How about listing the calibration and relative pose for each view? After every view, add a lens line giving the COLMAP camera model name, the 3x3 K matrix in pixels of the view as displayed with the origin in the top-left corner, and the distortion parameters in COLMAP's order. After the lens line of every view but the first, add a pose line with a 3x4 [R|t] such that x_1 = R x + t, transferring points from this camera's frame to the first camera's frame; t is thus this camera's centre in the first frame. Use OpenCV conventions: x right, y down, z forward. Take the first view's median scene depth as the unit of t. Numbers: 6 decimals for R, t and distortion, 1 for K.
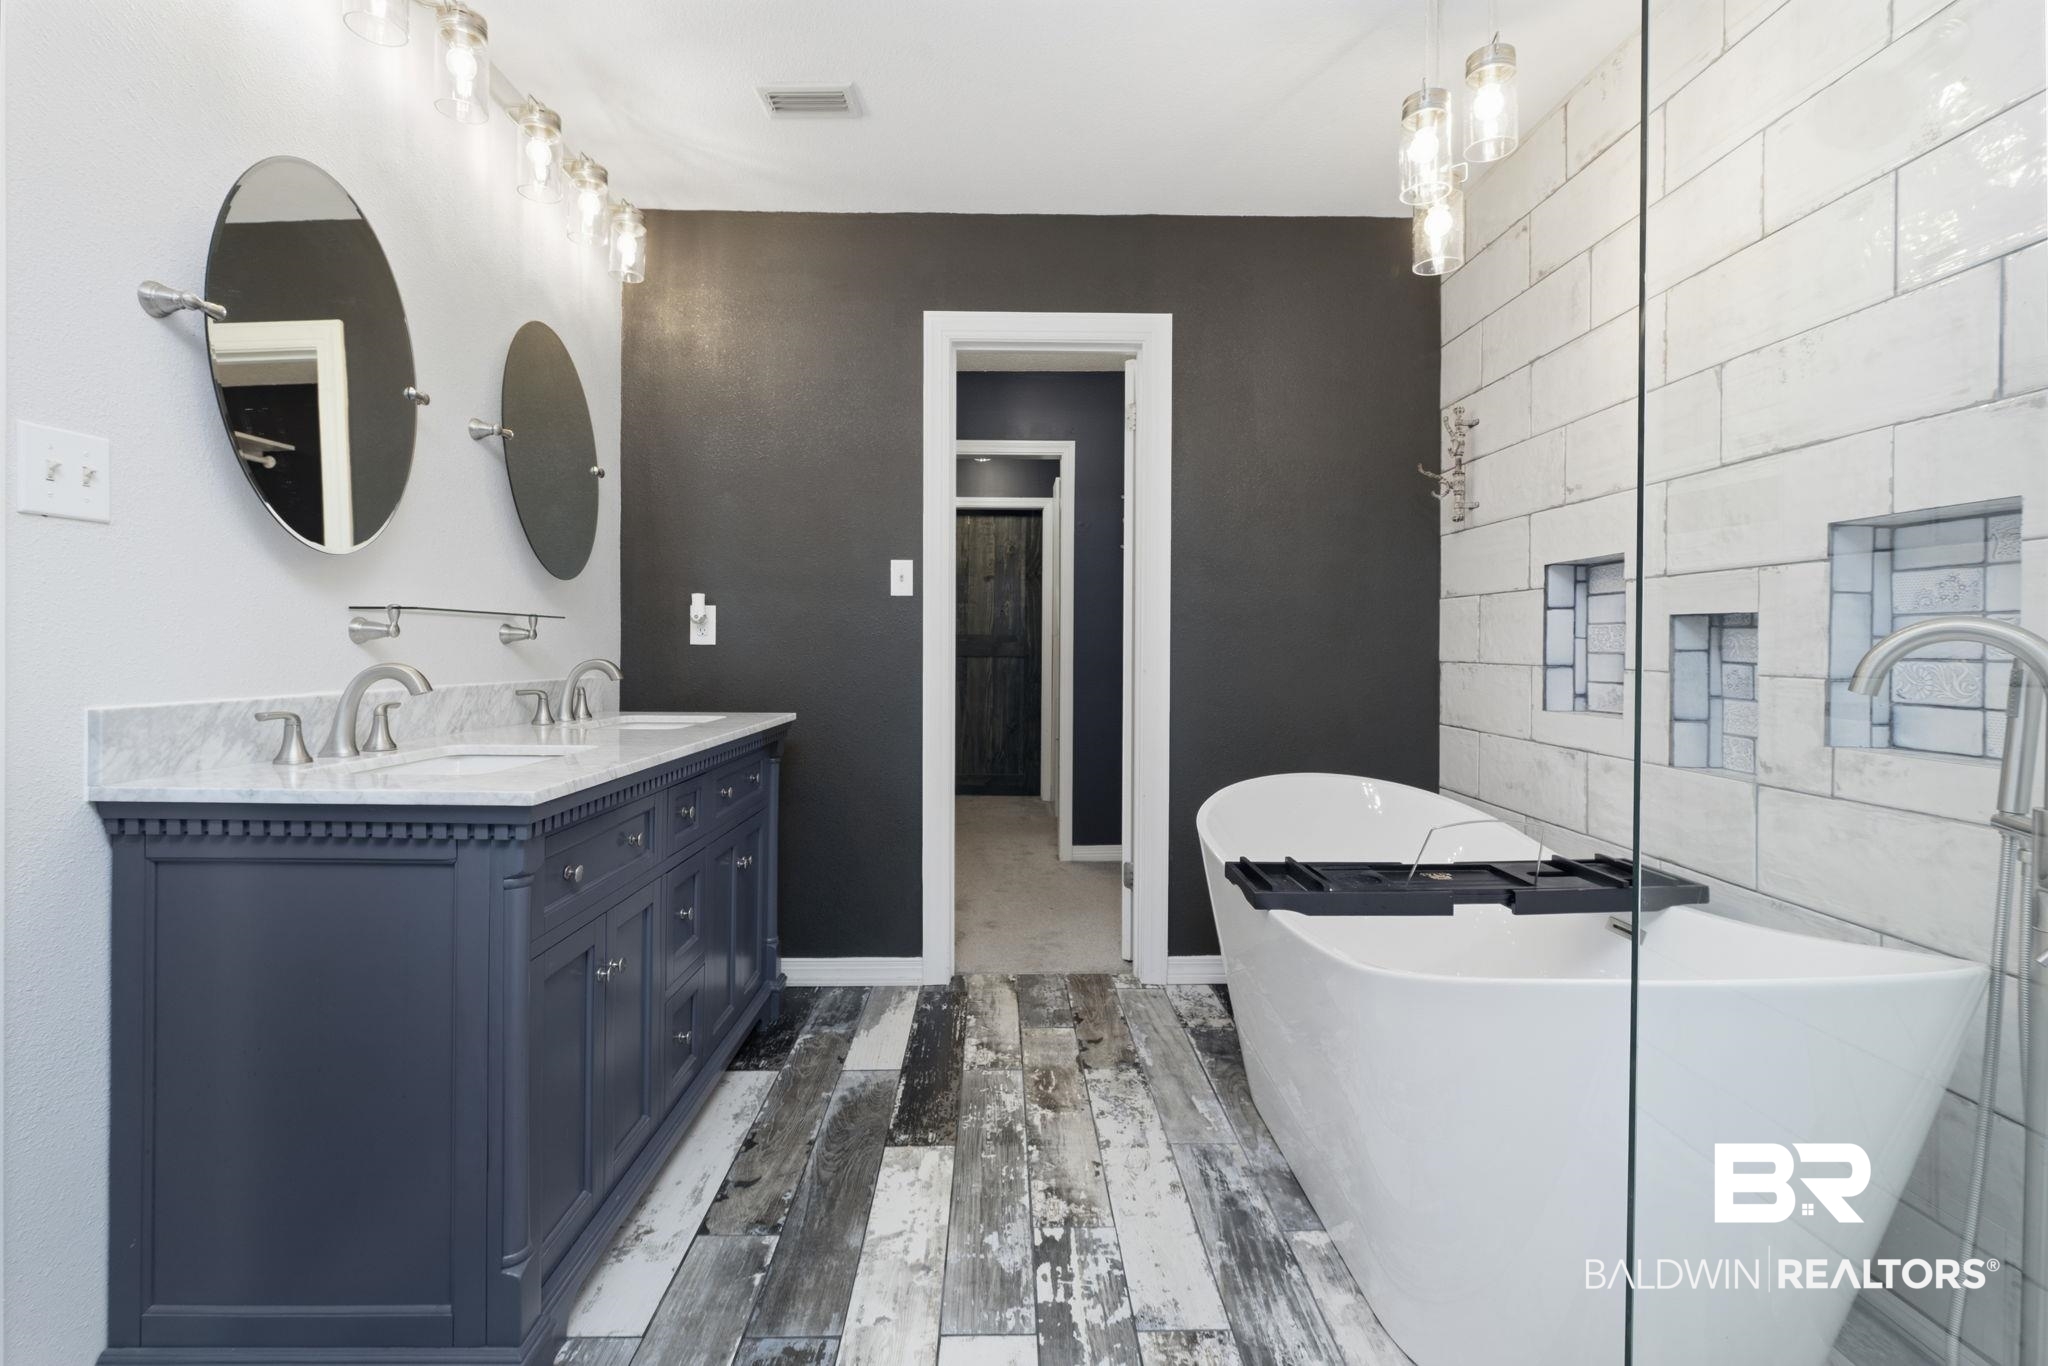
lens RADIAL K [[931.2, 0, 1022.6], [0, 931.2, 659.1], [0, 0, 1]] dist [-0.001835, -0.000101]
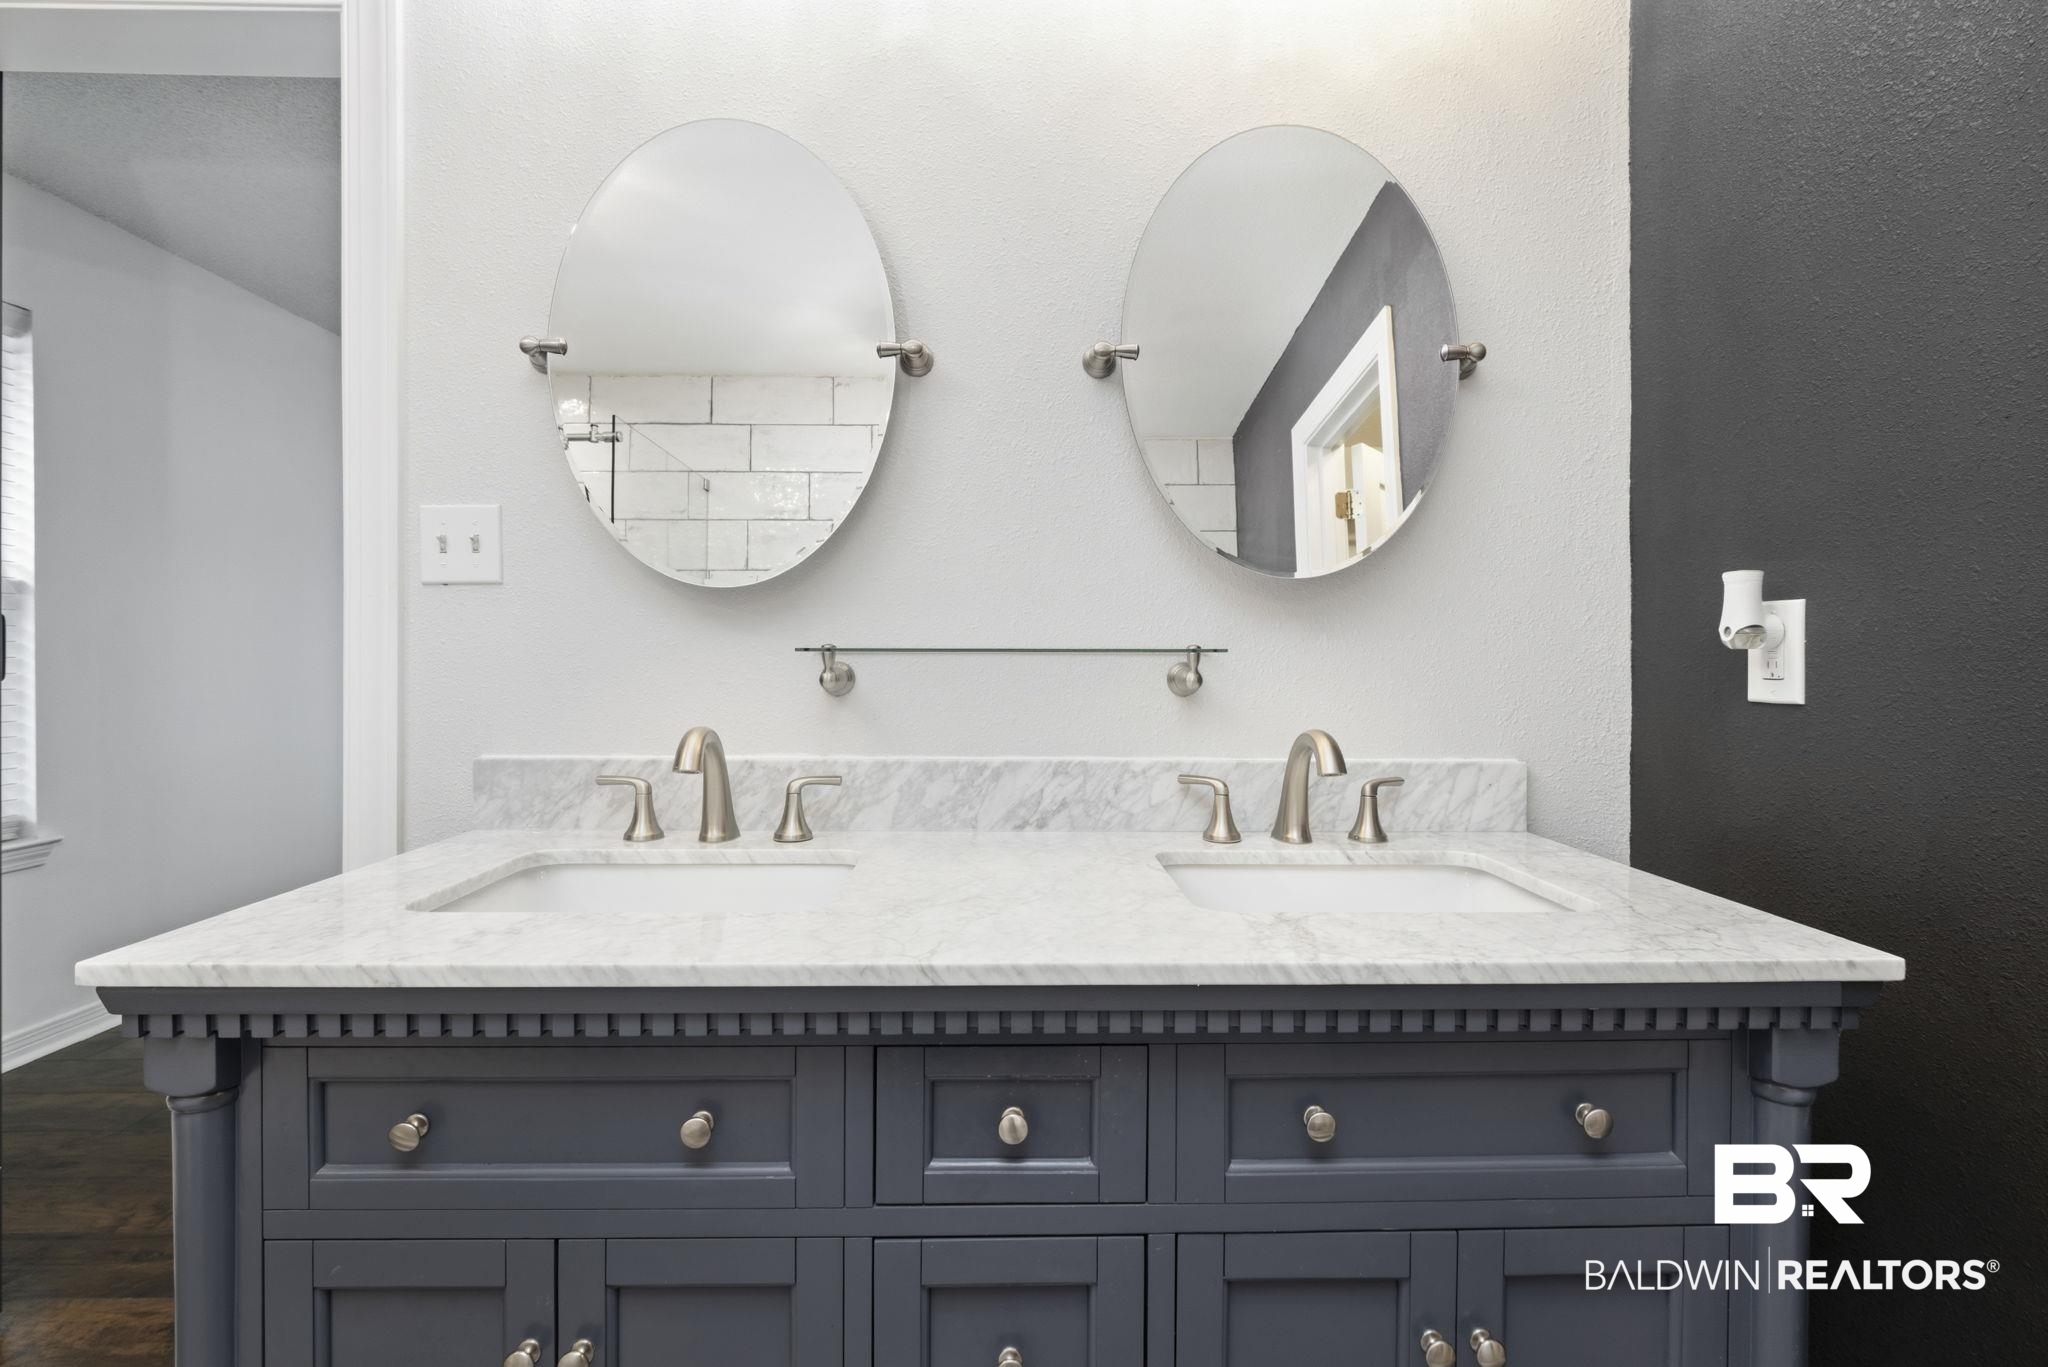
lens RADIAL K [[891.3, 0, 1026.6], [0, 891.3, 705.0], [0, 0, 1]] dist [0.047630, -0.000001]
pose [[0.031330, 0.005549, -0.999494, 0.048115], [-0.018618, 0.999814, 0.004967, -0.015963], [0.999336, 0.018452, 0.031427, 1.038848]]
